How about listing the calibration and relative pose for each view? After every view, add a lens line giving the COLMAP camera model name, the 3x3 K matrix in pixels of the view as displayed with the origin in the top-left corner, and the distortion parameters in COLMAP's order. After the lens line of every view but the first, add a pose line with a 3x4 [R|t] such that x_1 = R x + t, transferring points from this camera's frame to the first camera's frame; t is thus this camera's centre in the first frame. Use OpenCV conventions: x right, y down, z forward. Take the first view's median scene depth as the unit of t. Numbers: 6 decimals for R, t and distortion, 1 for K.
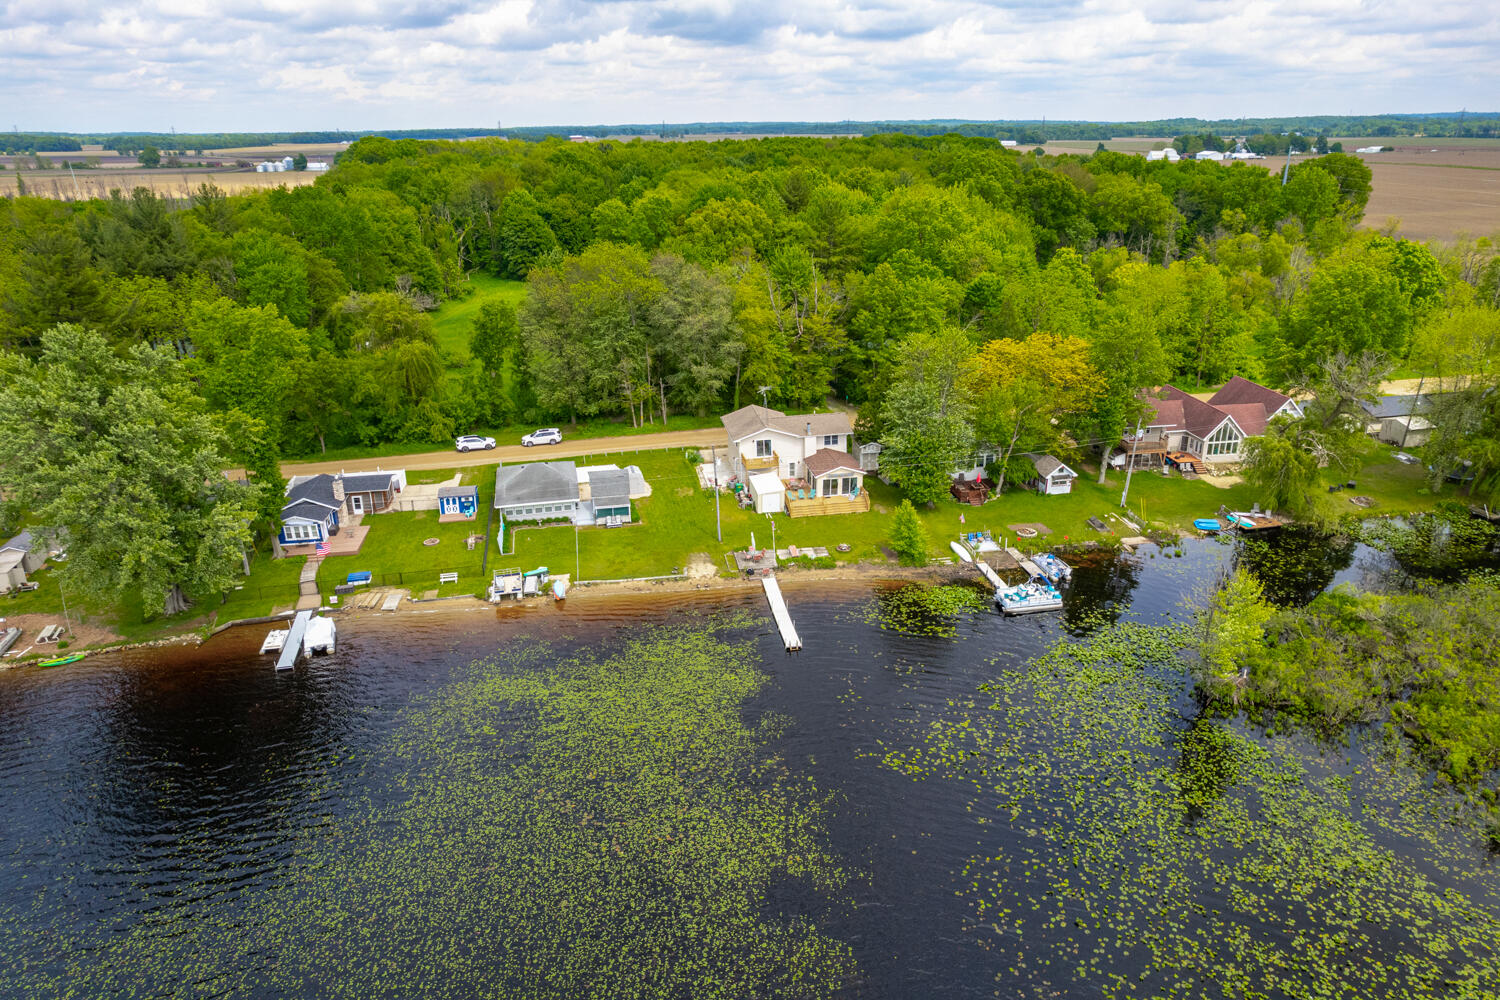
lens RADIAL K [[952.8, 0, 750.0], [0, 952.8, 500.0], [0, 0, 1]] dist [-0.075240, 0.079773]
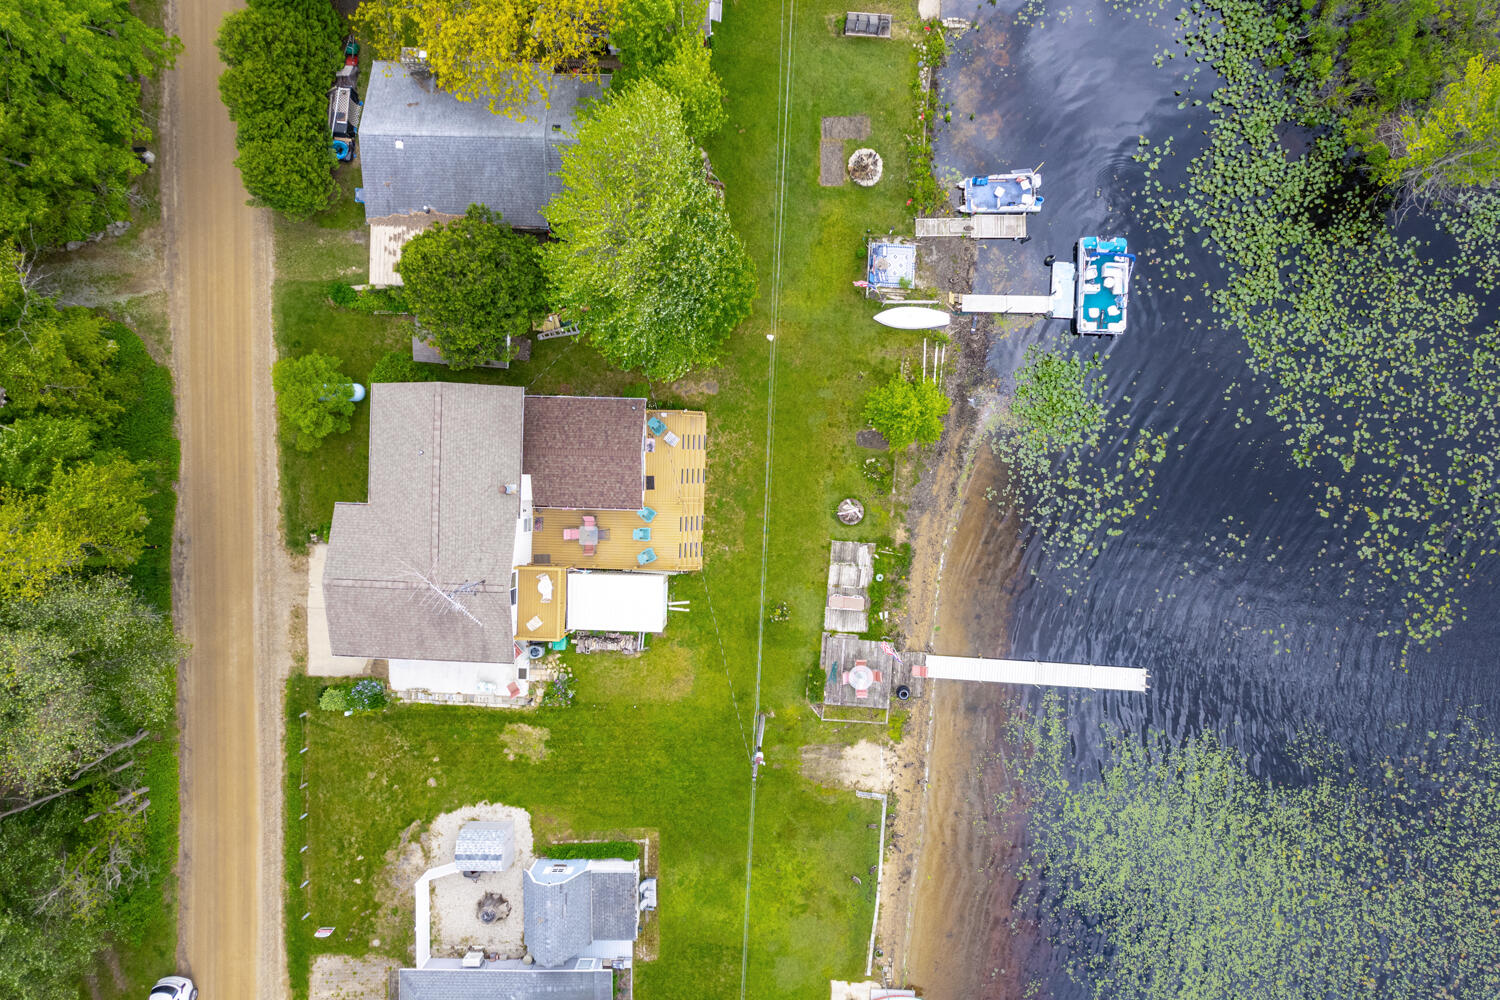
lens RADIAL K [[952.8, 0, 750.0], [0, 952.8, 500.0], [0, 0, 1]] dist [-0.075240, 0.079773]
pose [[0.213794, -0.976876, -0.002342, 0.081551], [0.373323, 0.079488, 0.924290, -0.429296], [-0.902730, -0.198482, 0.381684, 0.732382]]
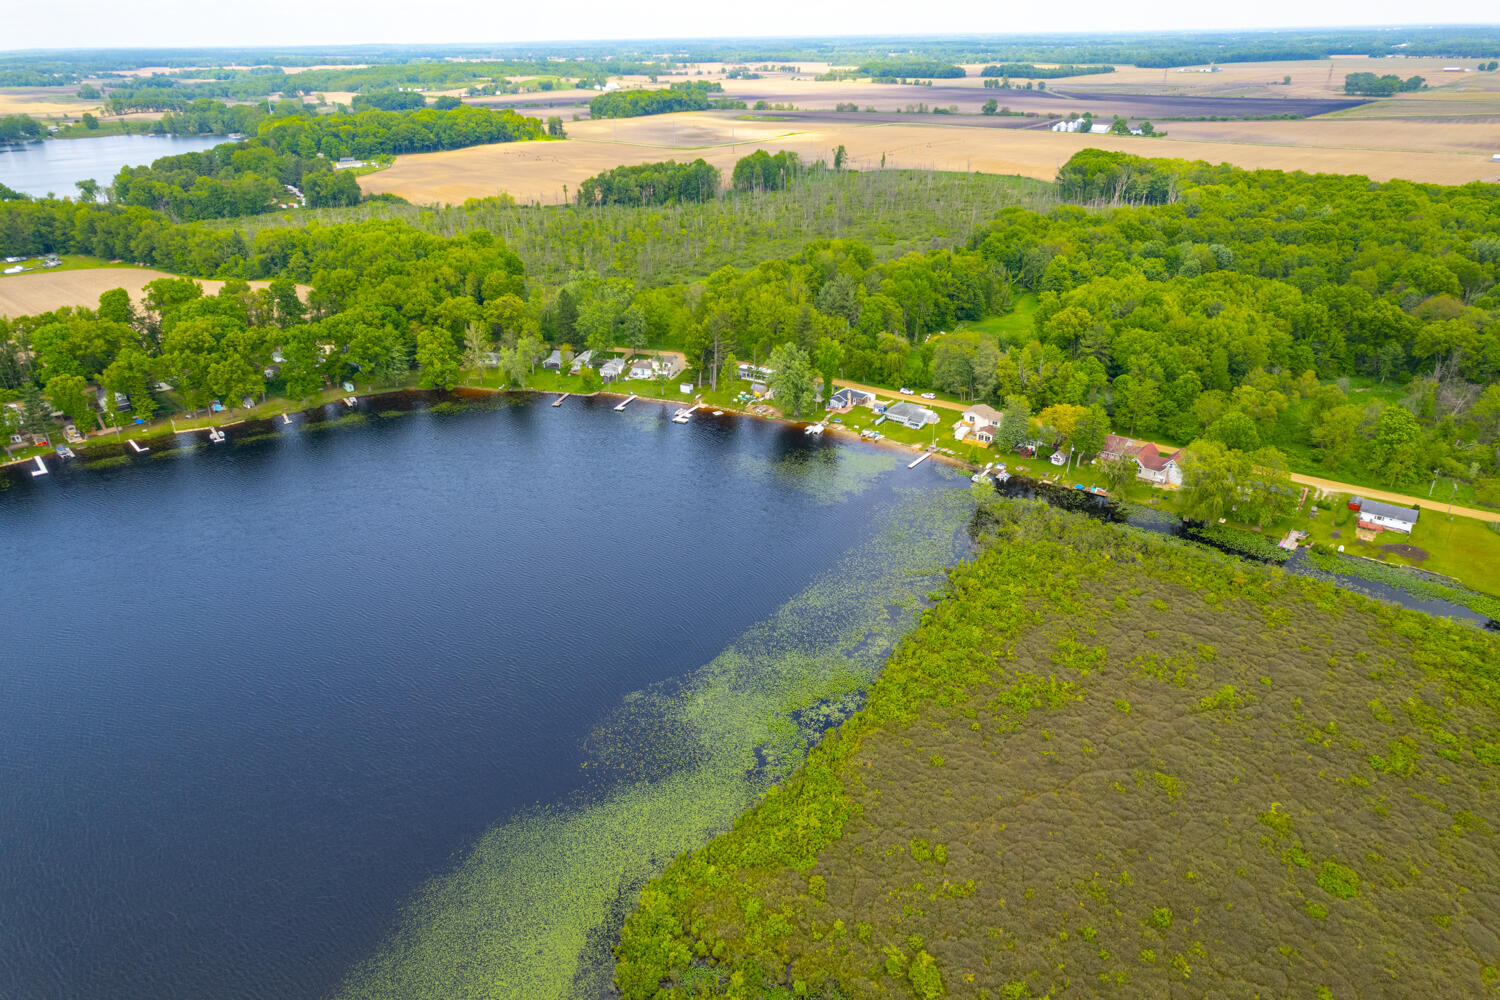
lens RADIAL K [[952.8, 0, 750.0], [0, 952.8, 500.0], [0, 0, 1]] dist [-0.075240, 0.079773]
pose [[0.687383, 0.324291, -0.649876, 1.496040], [-0.260825, 0.945314, 0.195838, -0.209433], [0.677846, 0.034889, 0.734376, -1.554691]]
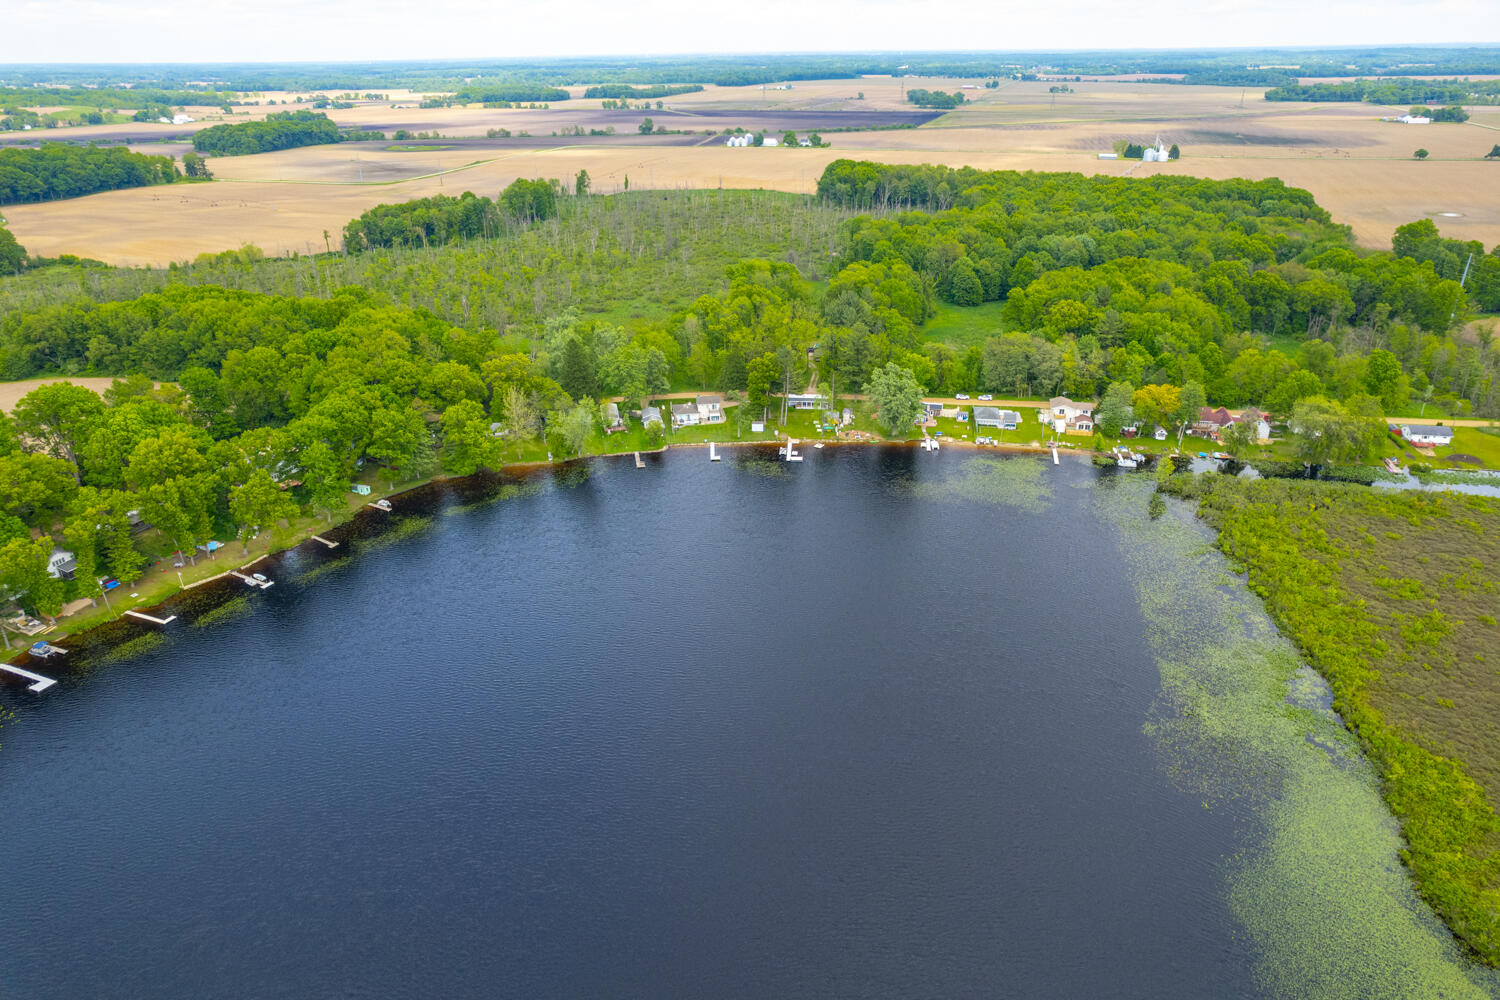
lens RADIAL K [[952.8, 0, 750.0], [0, 952.8, 500.0], [0, 0, 1]] dist [-0.075240, 0.079773]
pose [[0.931939, 0.156285, -0.327206, 0.119442], [-0.131759, 0.986625, 0.095975, 0.066532], [0.337829, -0.046331, 0.940066, -2.217695]]
